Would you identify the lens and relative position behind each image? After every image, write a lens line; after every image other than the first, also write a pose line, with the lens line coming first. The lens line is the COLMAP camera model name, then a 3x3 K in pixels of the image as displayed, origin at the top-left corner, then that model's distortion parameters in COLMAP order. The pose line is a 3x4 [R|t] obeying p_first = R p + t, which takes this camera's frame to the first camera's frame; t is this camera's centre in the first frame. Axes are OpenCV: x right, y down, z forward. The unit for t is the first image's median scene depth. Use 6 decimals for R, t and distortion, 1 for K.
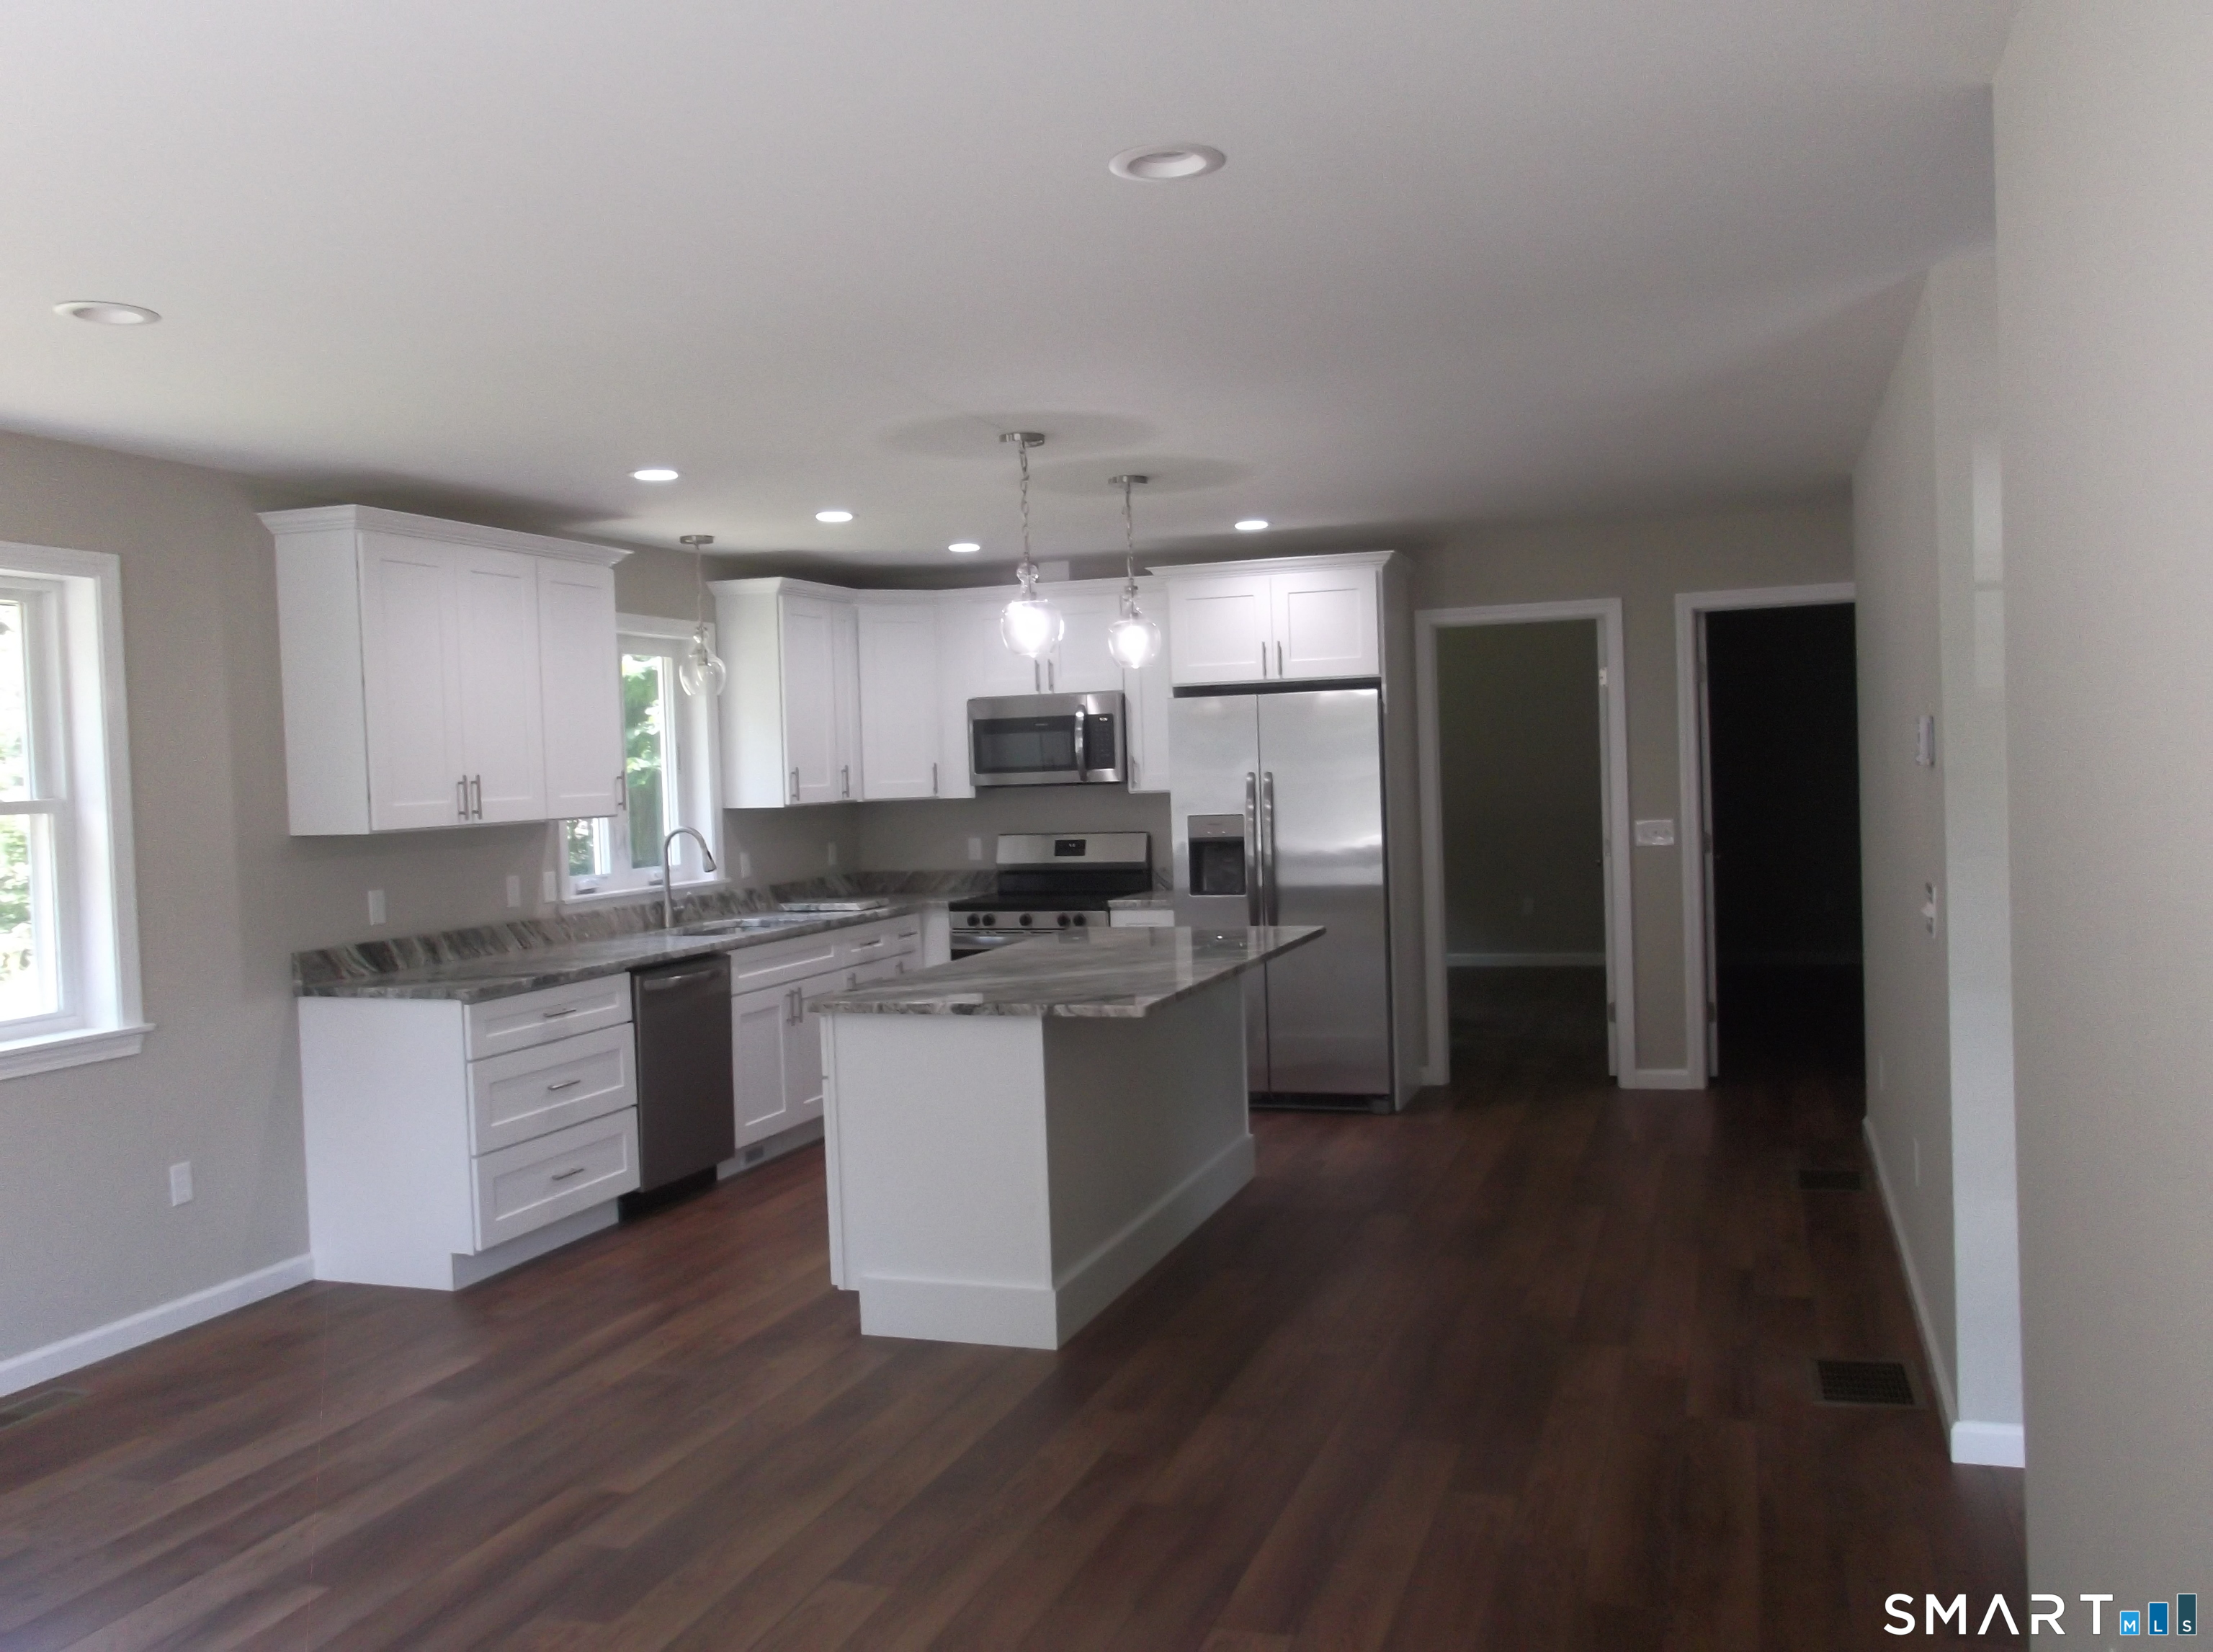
lens RADIAL K [[1832.3, 0, 1098.6], [0, 1832.3, 807.4], [0, 0, 1]] dist [-0.049103, 0.074219]
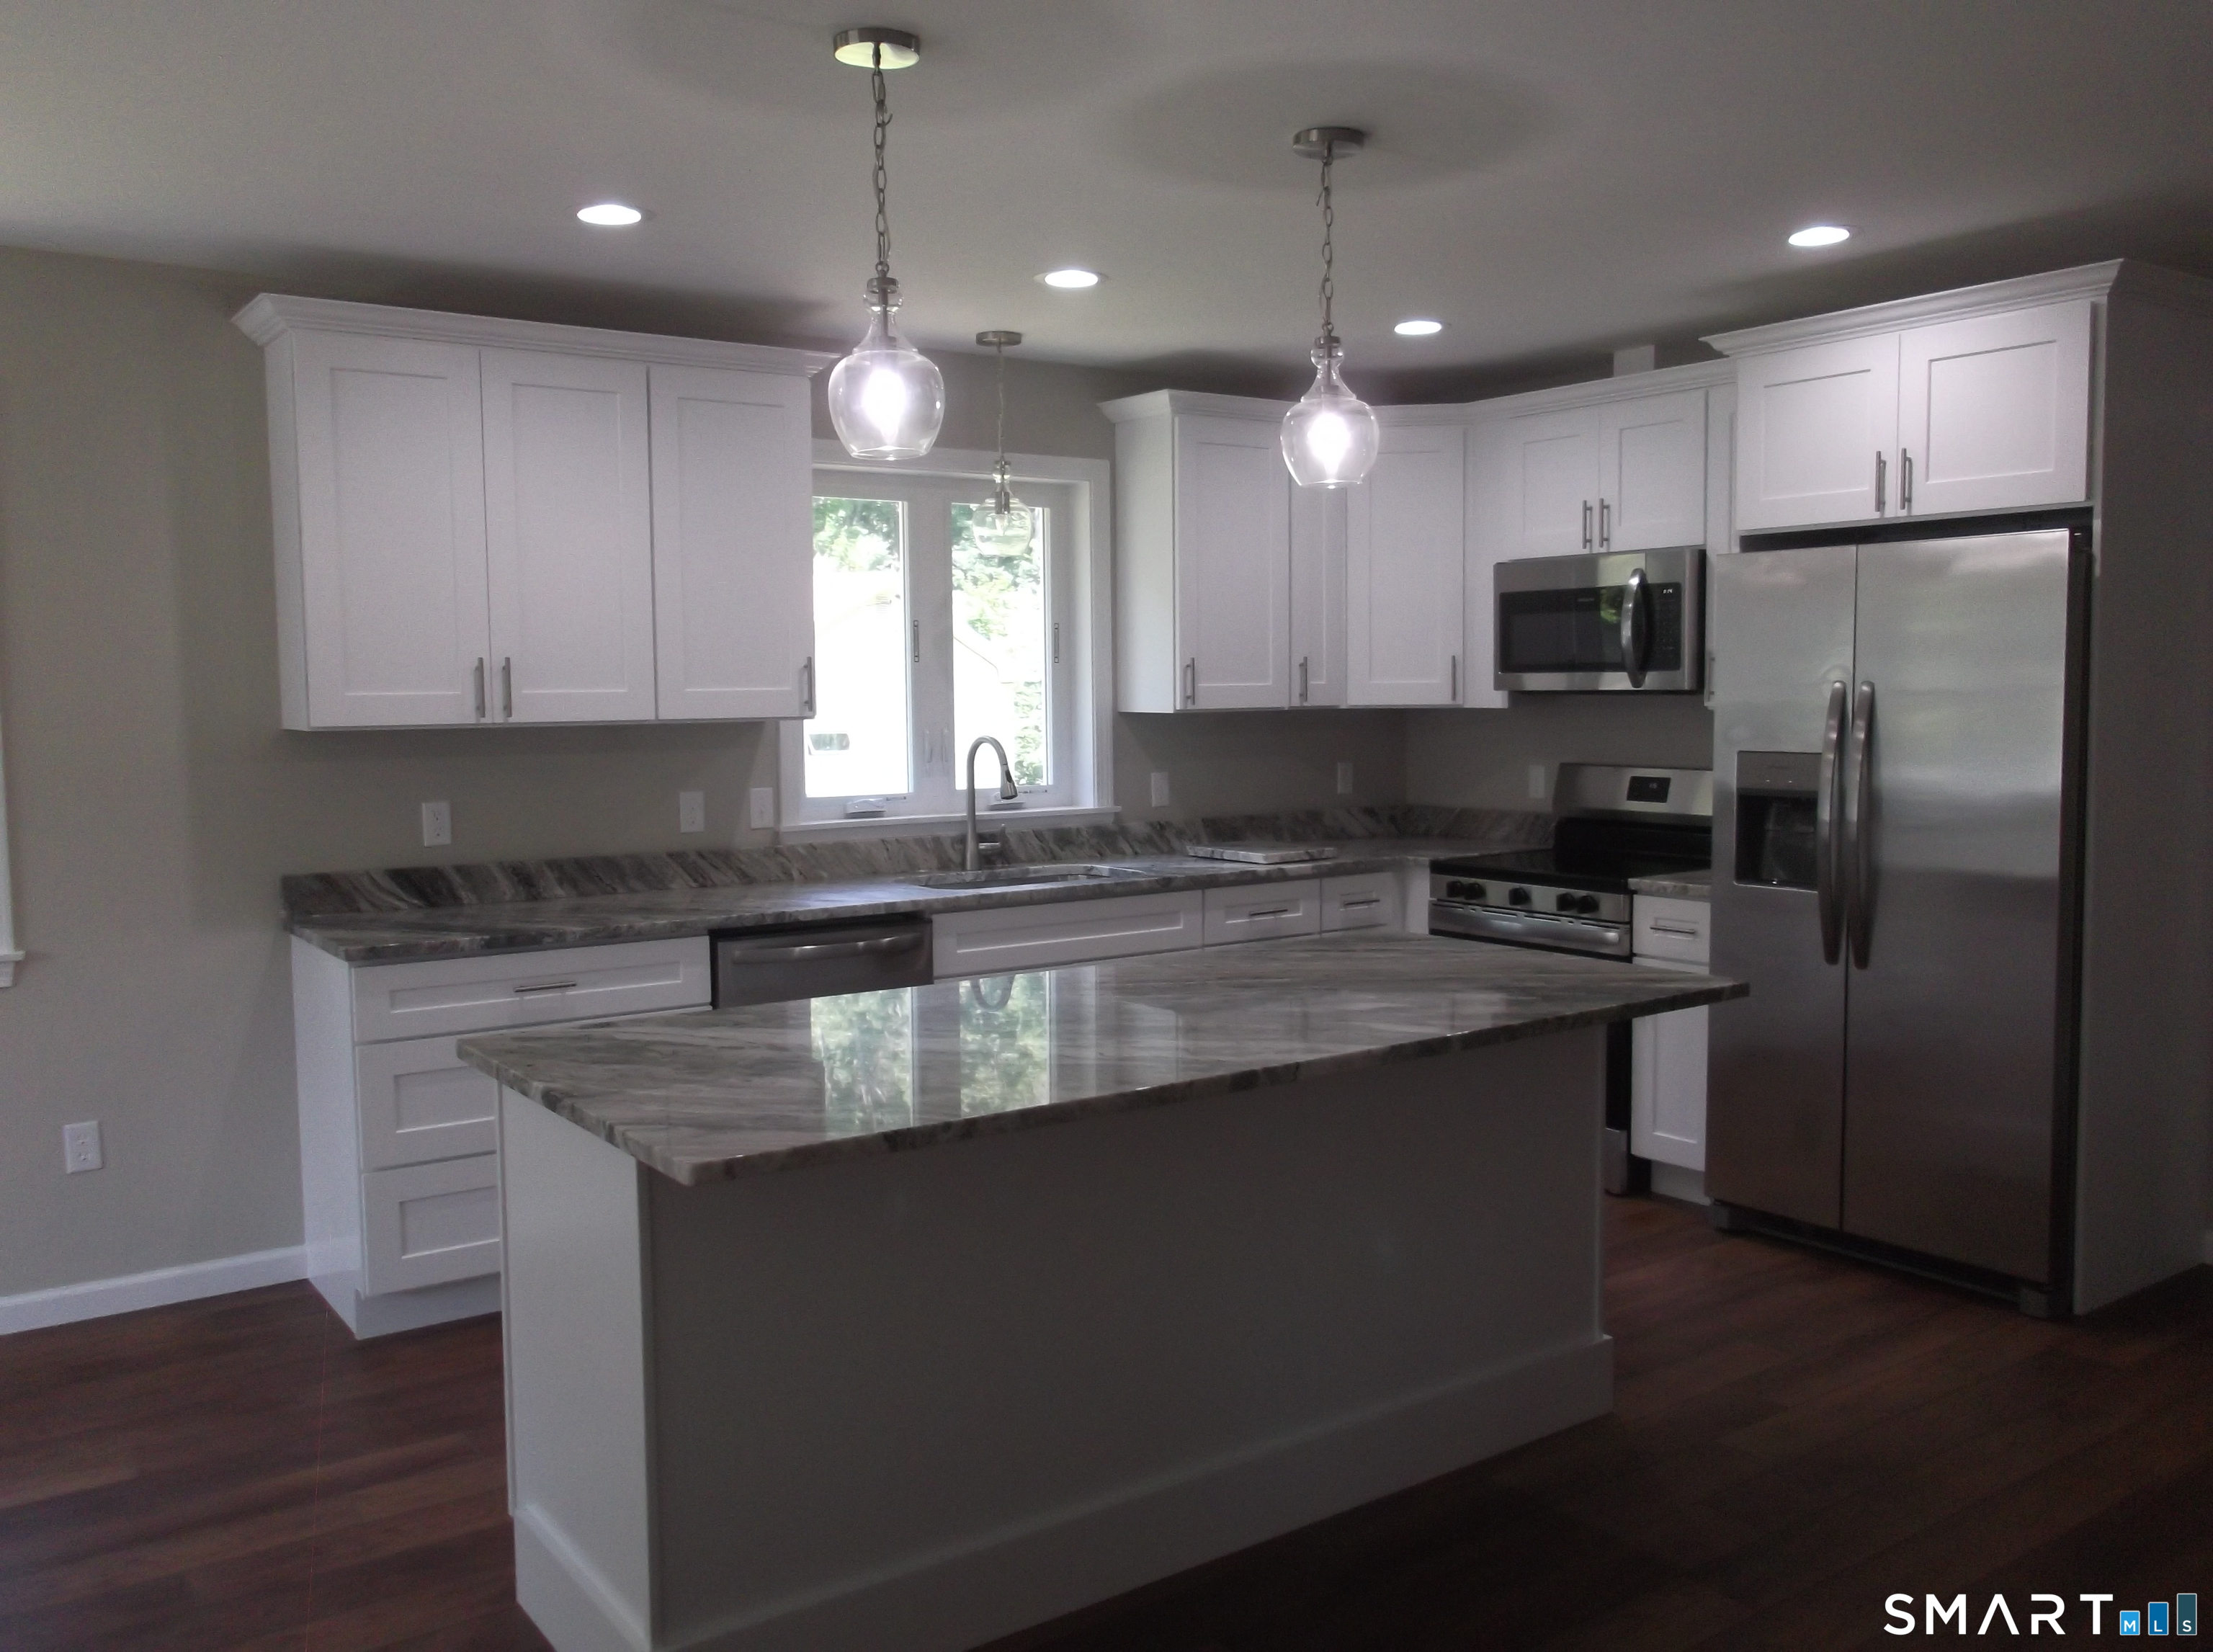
lens RADIAL K [[1832.3, 0, 1111.6], [0, 1832.3, 815.4], [0, 0, 1]] dist [-0.049103, 0.074219]
pose [[0.817803, 0.066424, -0.571651, 0.226848], [-0.030283, 0.996908, 0.072514, -0.011655], [0.574700, -0.041991, 0.817286, 0.400349]]
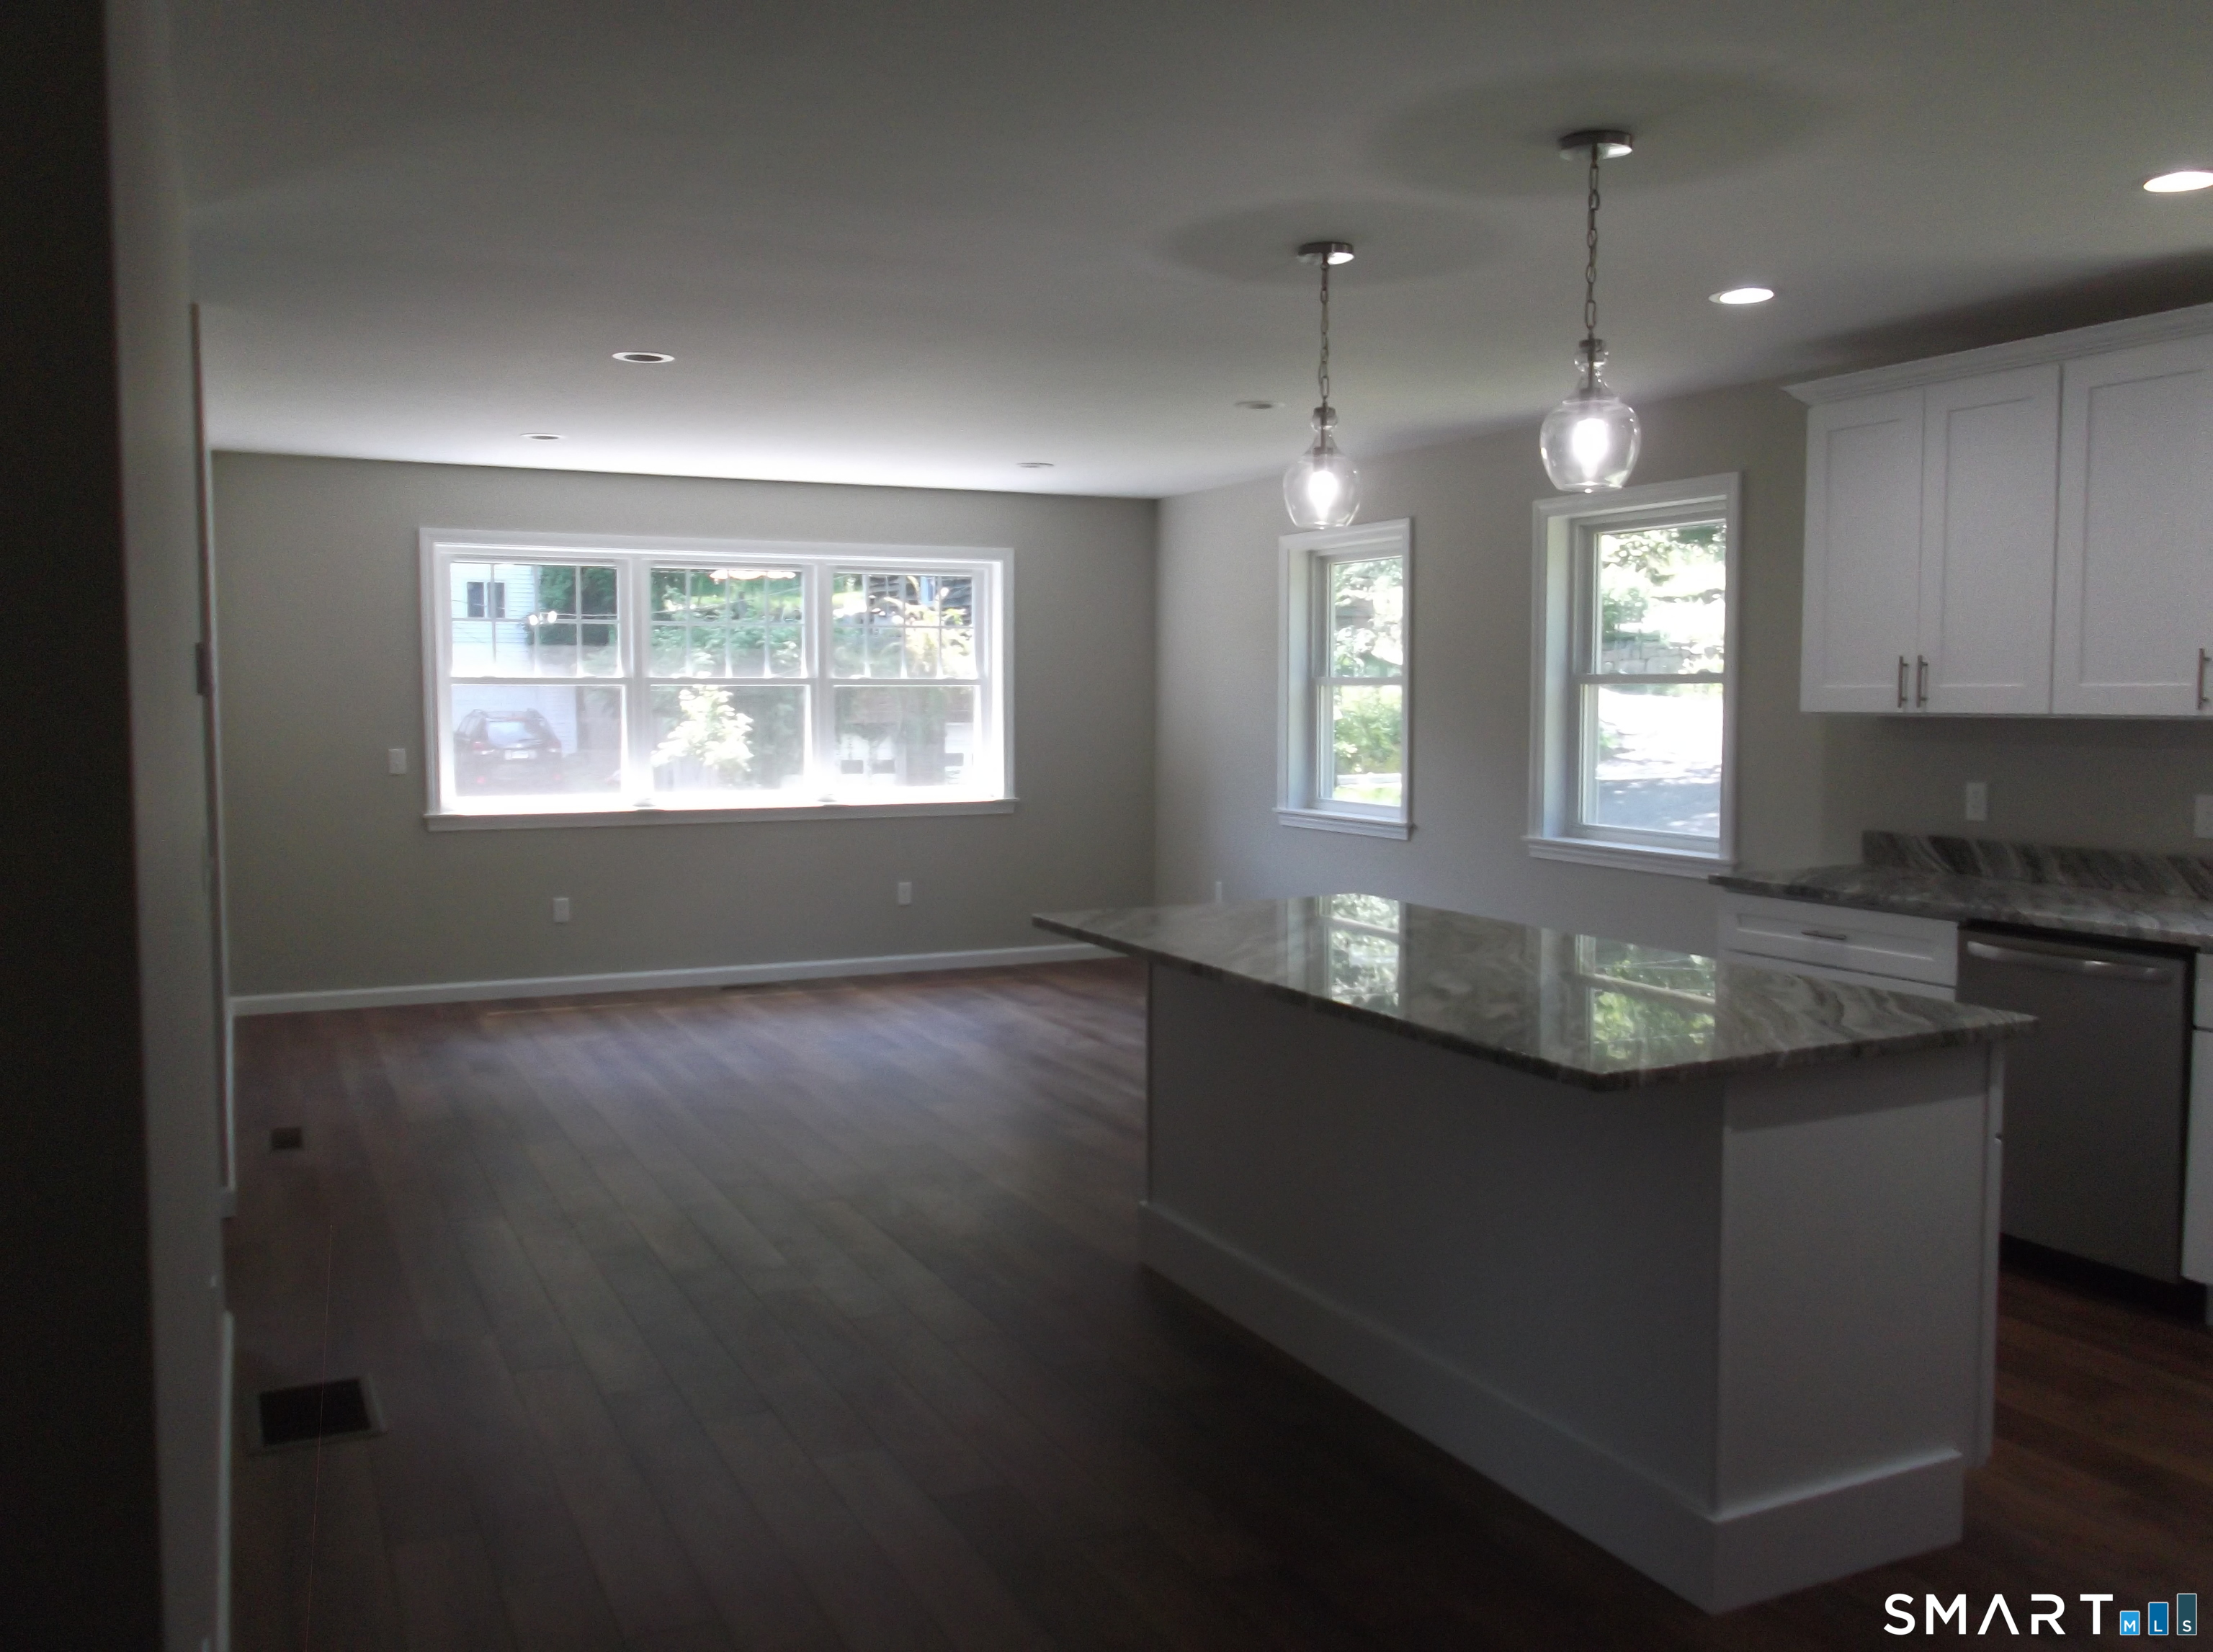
lens RADIAL K [[1832.3, 0, 1134.7], [0, 1832.3, 801.0], [0, 0, 1]] dist [-0.049103, 0.074219]
pose [[-0.687473, 0.082374, -0.721523, 0.407728], [0.012431, 0.994735, 0.101721, -0.031775], [0.726104, 0.060961, -0.684877, 1.005813]]
